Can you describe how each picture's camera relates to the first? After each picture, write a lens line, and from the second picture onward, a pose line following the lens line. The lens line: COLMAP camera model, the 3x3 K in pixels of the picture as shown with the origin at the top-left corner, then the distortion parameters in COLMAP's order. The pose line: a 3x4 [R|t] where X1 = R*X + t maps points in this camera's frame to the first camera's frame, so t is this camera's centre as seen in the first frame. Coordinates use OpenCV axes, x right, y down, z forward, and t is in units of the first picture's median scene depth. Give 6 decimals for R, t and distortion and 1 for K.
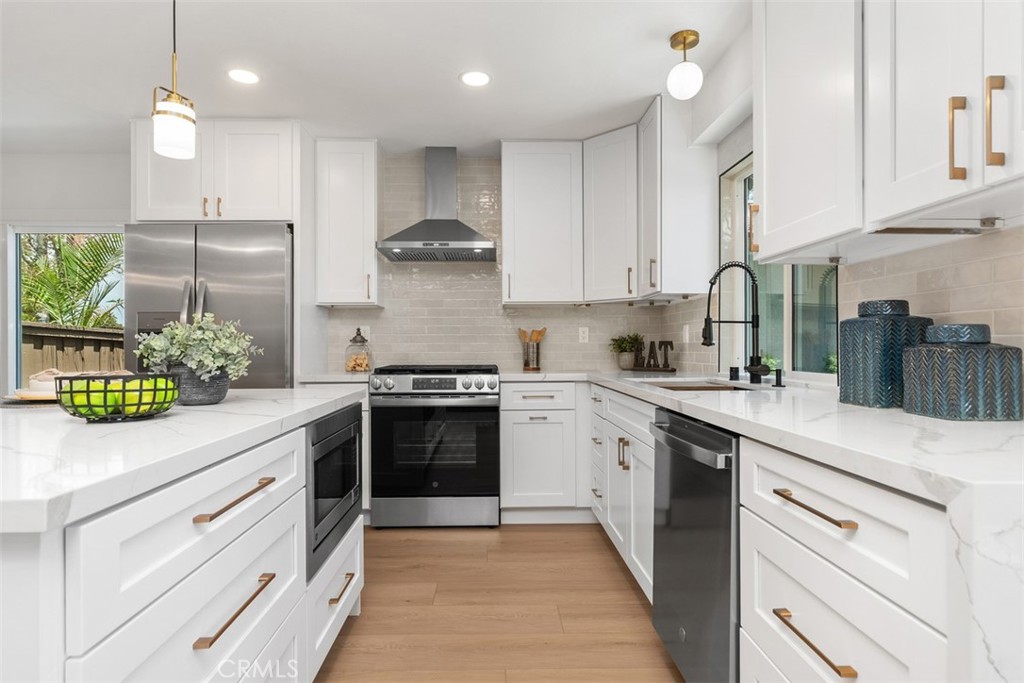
lens RADIAL K [[570.9, 0, 513.0], [0, 570.9, 341.1], [0, 0, 1]] dist [0.000800, 0.001125]
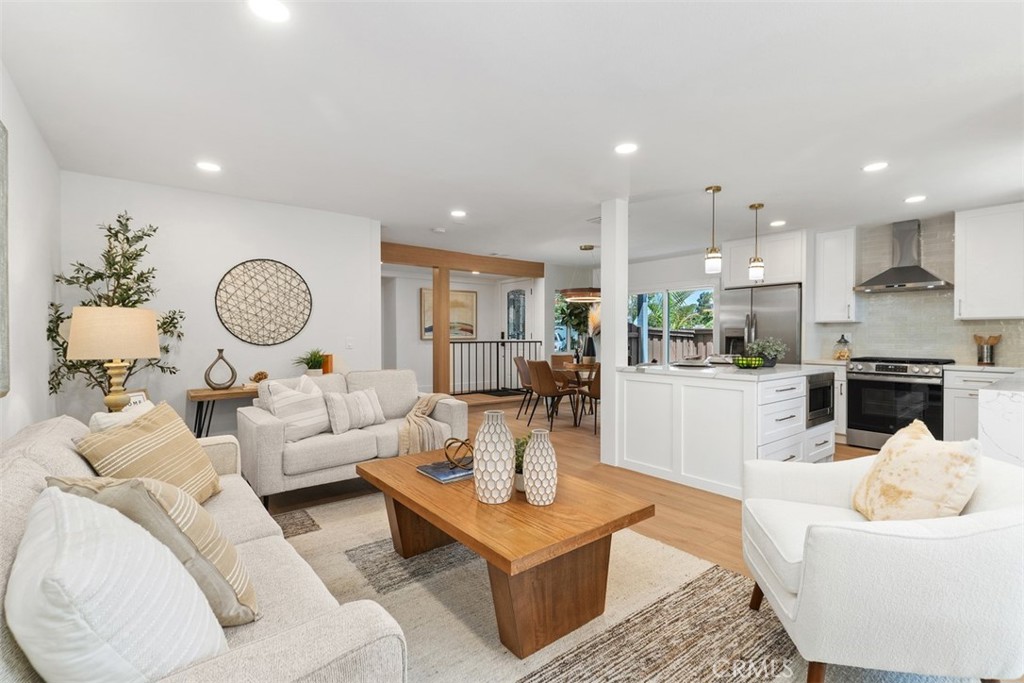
lens RADIAL K [[472.4, 0, 511.4], [0, 472.4, 337.4], [0, 0, 1]] dist [0.006872, -0.002130]
pose [[0.606947, 0.010250, -0.794676, 0.275723], [0.000818, 0.999908, 0.013523, -0.036384], [0.794742, -0.008858, 0.606883, -0.709061]]
